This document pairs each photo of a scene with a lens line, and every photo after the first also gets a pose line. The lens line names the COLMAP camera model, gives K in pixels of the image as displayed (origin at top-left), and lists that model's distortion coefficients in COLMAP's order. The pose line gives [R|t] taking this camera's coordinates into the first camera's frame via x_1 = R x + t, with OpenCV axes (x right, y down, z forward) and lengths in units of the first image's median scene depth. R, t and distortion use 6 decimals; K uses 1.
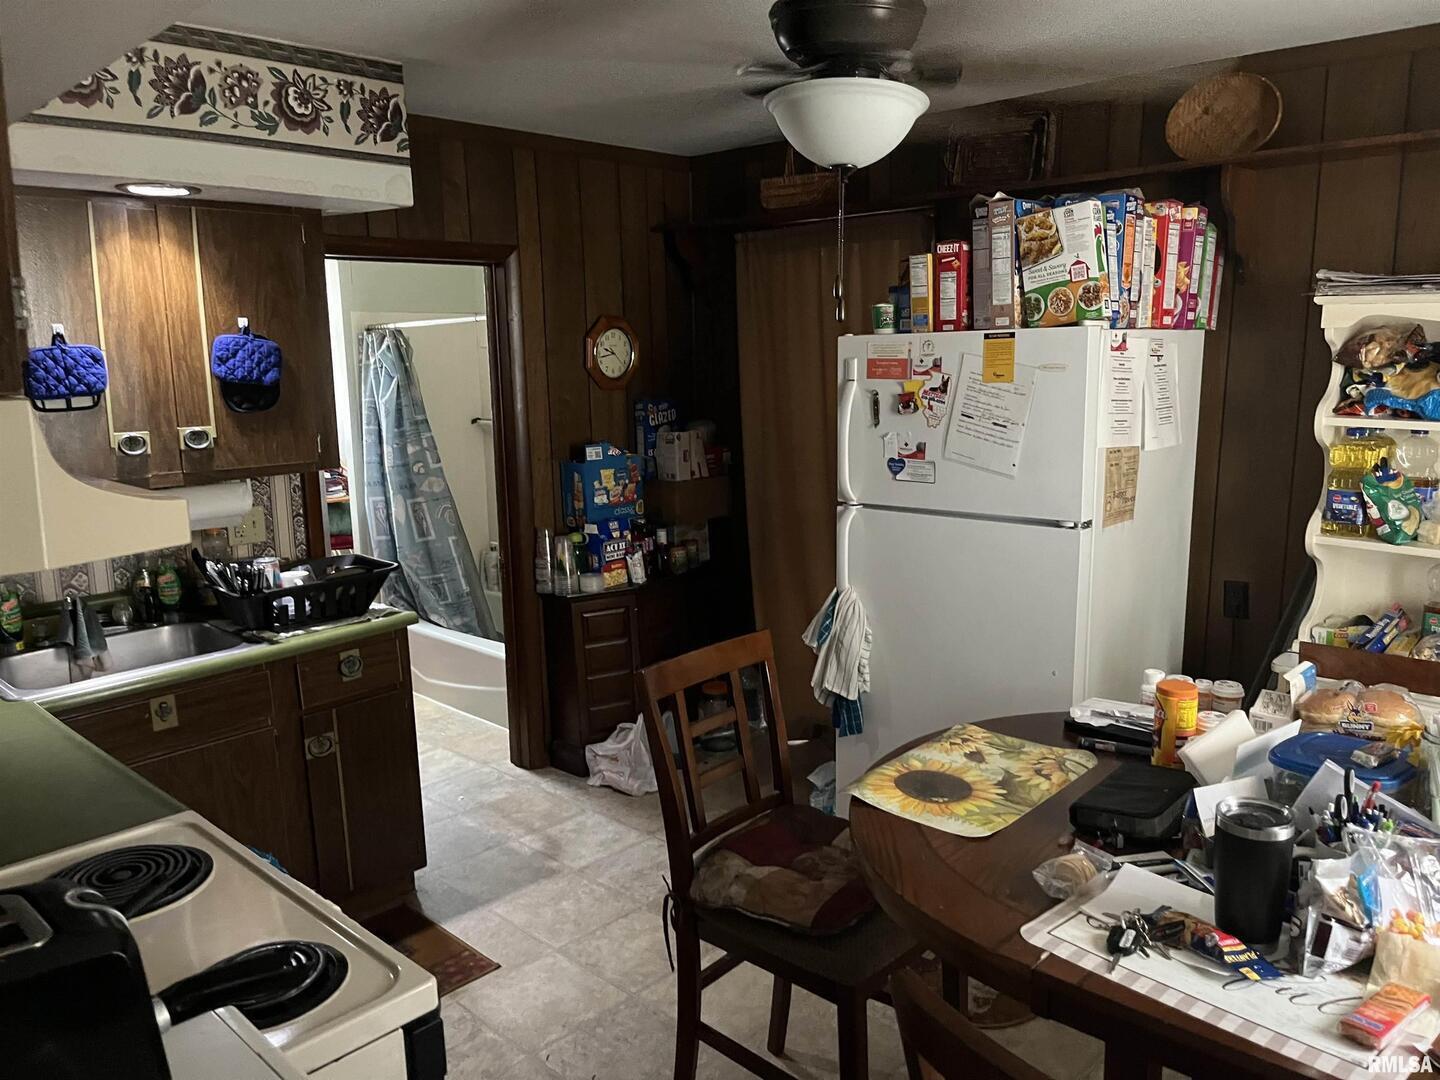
lens RADIAL K [[1095.1, 0, 729.6], [0, 1095.1, 534.3], [0, 0, 1]] dist [0.061641, -0.002152]
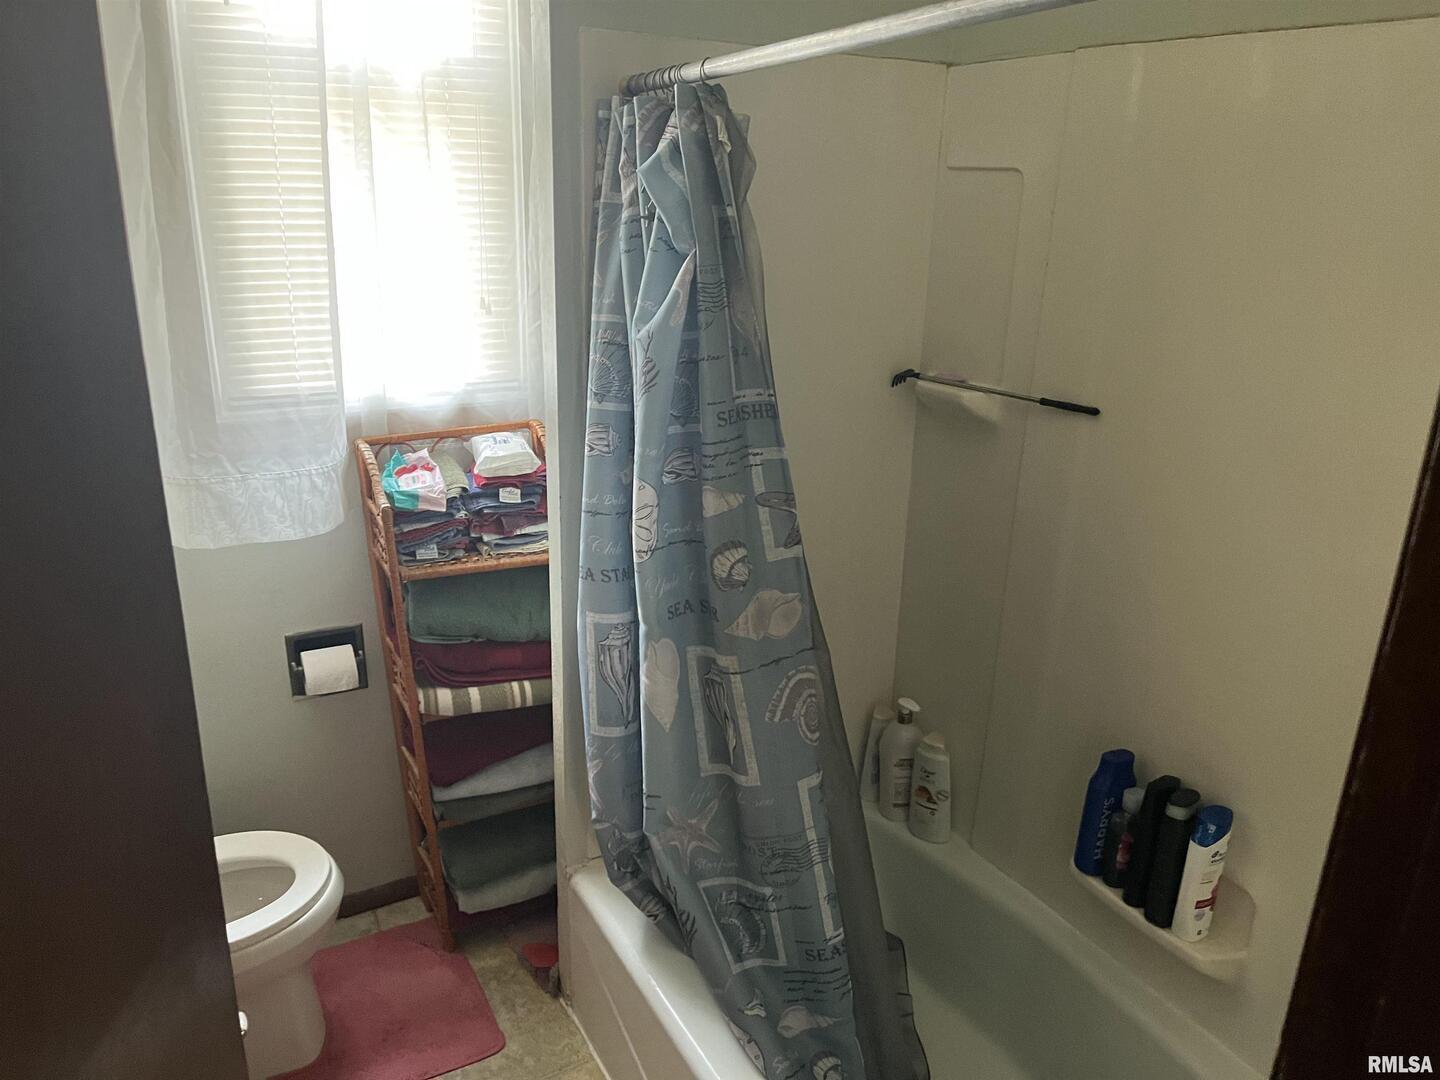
lens RADIAL K [[1095.1, 0, 720.5], [0, 1095.1, 549.2], [0, 0, 1]] dist [0.061641, -0.002152]
pose [[0.948550, 0.142241, -0.282879, -0.197419], [-0.097667, 0.981289, 0.165930, -0.113527], [0.301188, -0.129765, 0.944694, 0.704095]]
